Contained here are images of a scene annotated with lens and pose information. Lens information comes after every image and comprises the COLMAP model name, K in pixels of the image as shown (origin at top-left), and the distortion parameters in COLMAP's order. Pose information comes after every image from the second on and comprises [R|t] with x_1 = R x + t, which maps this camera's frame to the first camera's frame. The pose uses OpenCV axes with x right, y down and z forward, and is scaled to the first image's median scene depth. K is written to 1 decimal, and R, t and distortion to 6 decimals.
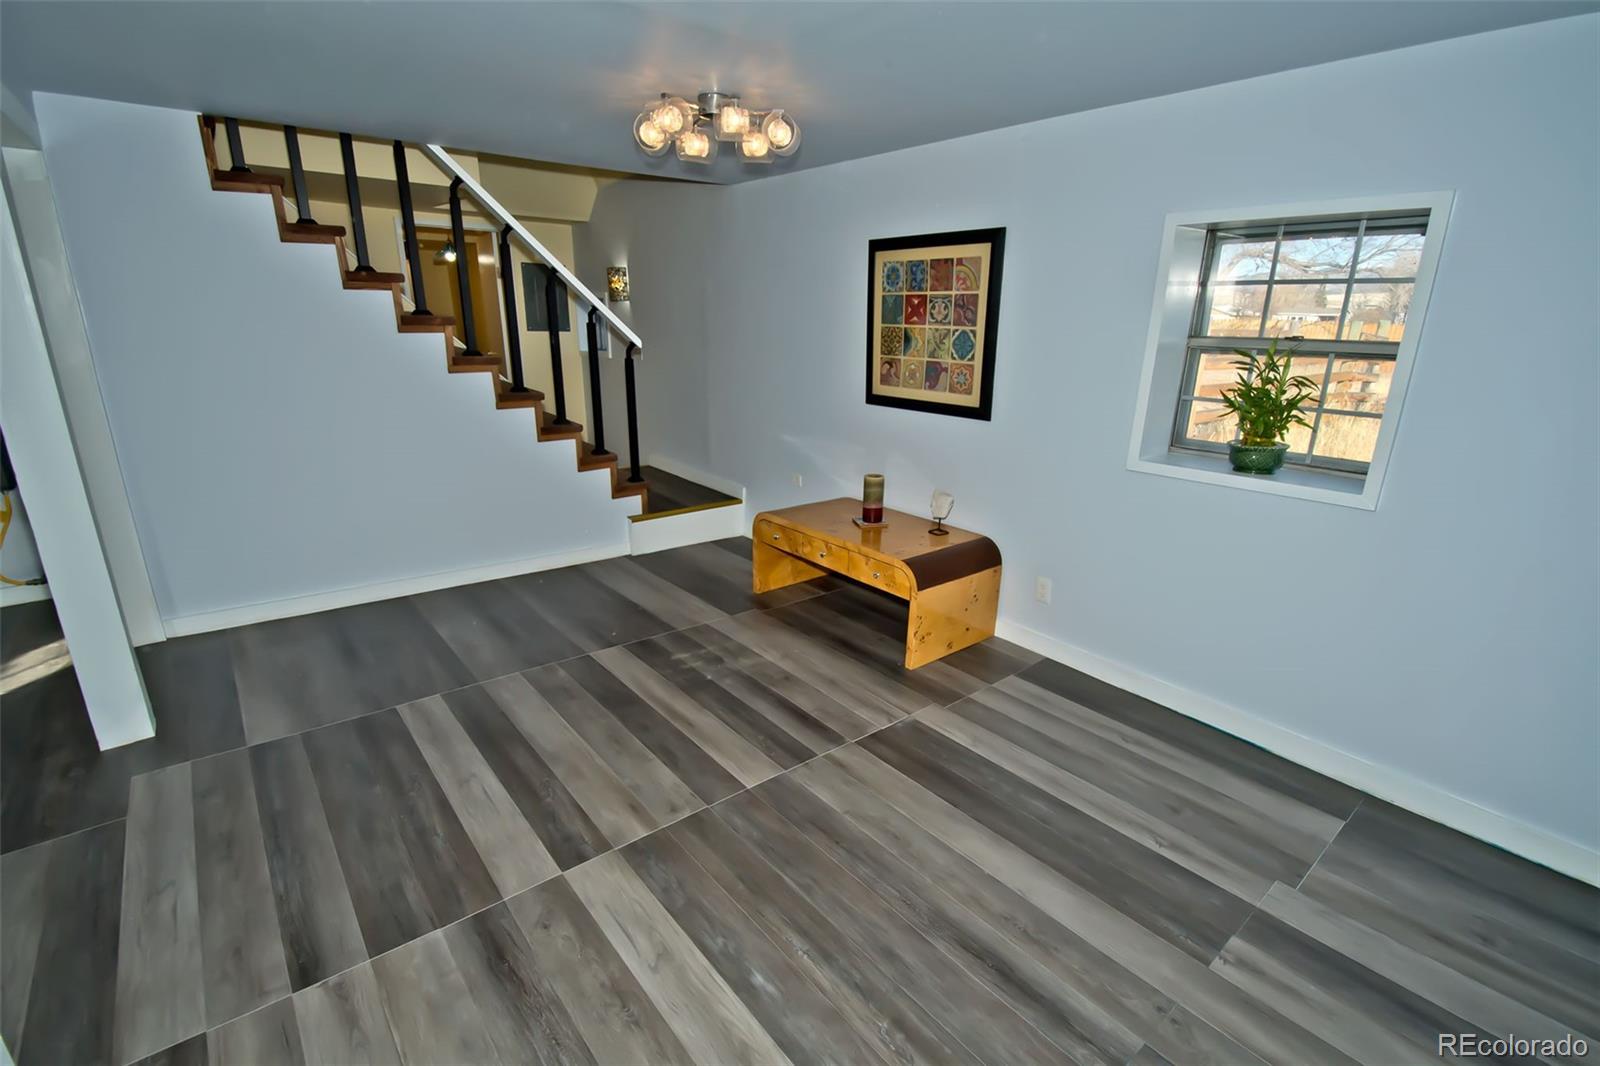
lens RADIAL K [[732.0, 0, 807.0], [0, 732.0, 532.9], [0, 0, 1]] dist [0.016424, -0.006339]
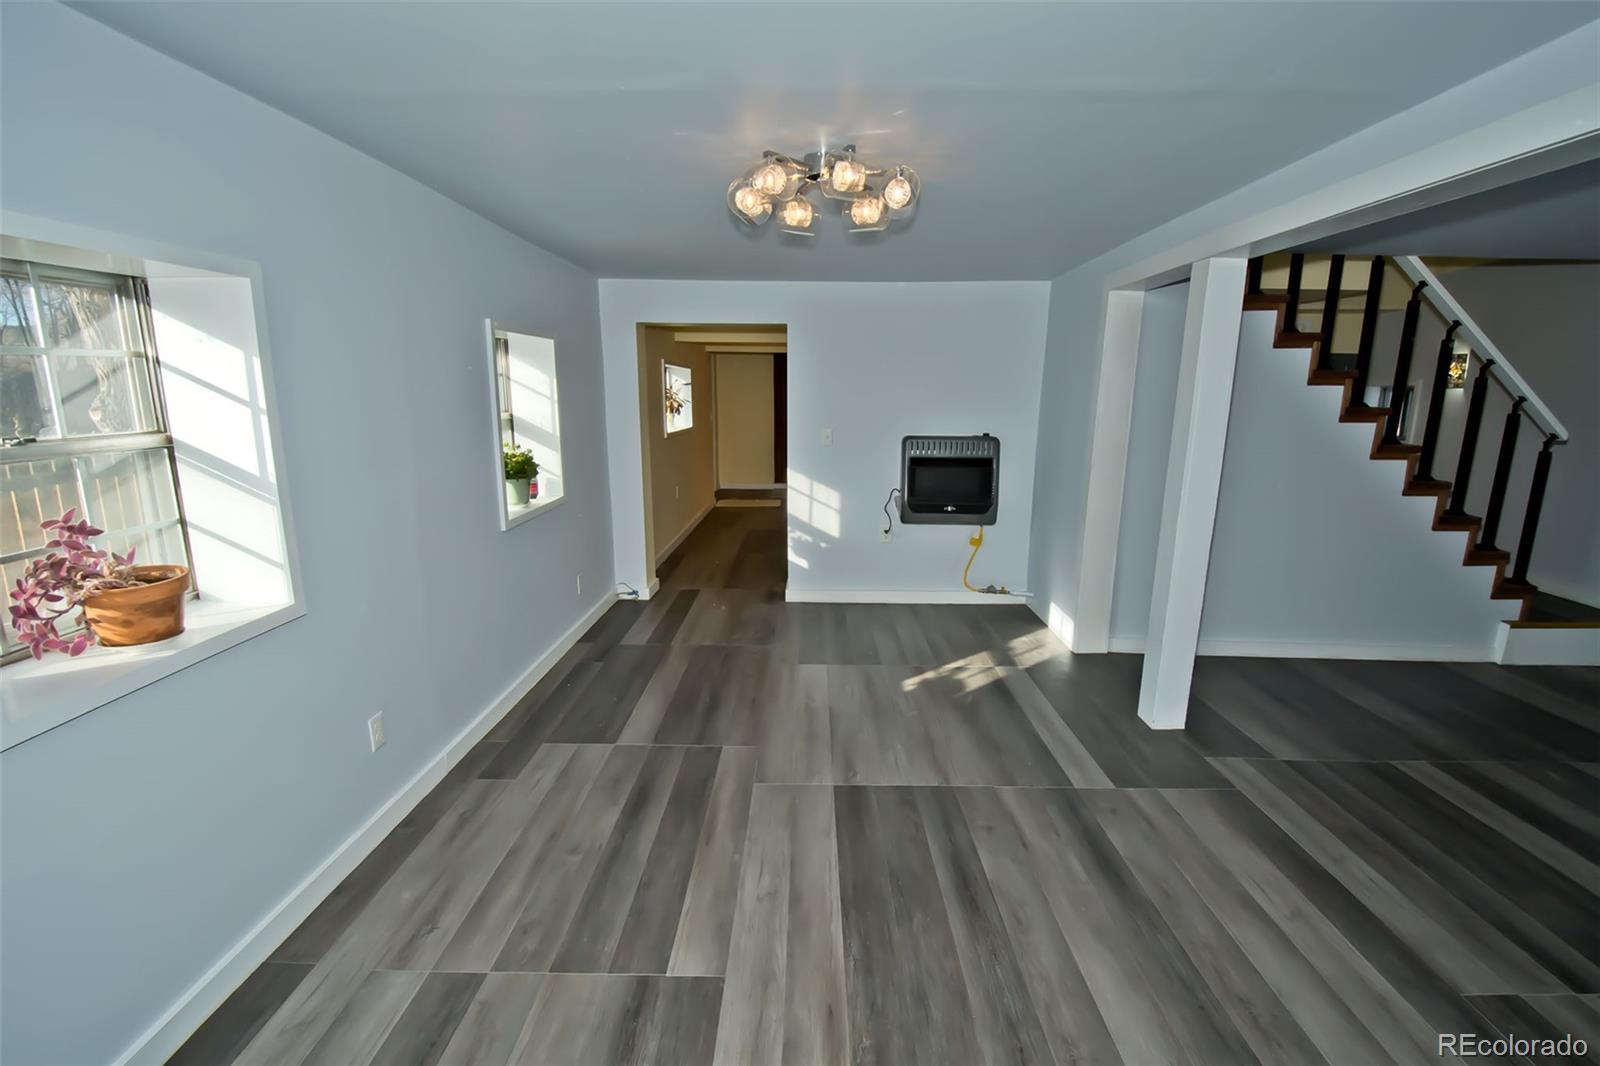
lens RADIAL K [[732.0, 0, 817.2], [0, 732.0, 539.8], [0, 0, 1]] dist [0.016424, -0.006339]
pose [[0.771705, 0.114585, -0.625573, -0.464725], [-0.177914, 0.983258, -0.039373, 0.089930], [0.610588, 0.141682, 0.779172, -0.334685]]
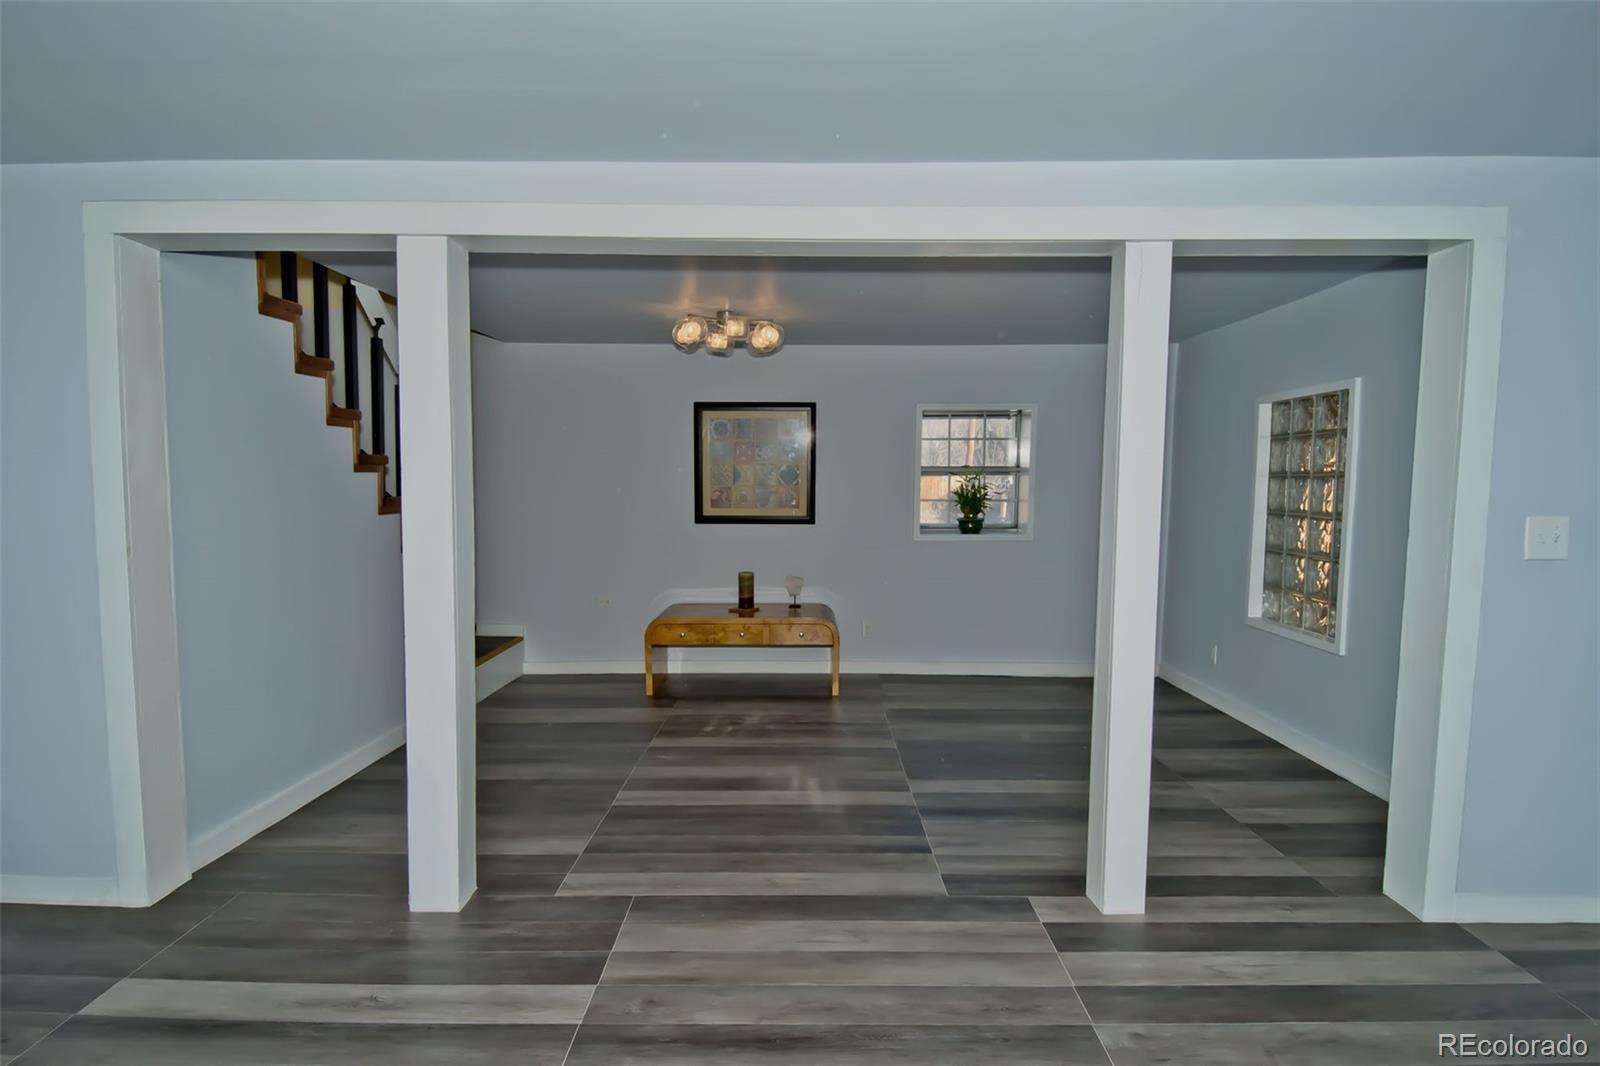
lens RADIAL K [[836.6, 0, 805.5], [0, 836.6, 529.9], [0, 0, 1]] dist [0.000014, 0.000029]
pose [[0.645885, -0.067688, 0.760428, -1.064494], [0.224409, 0.968891, -0.104362, 0.031075], [-0.729708, 0.238052, 0.640982, -0.067256]]
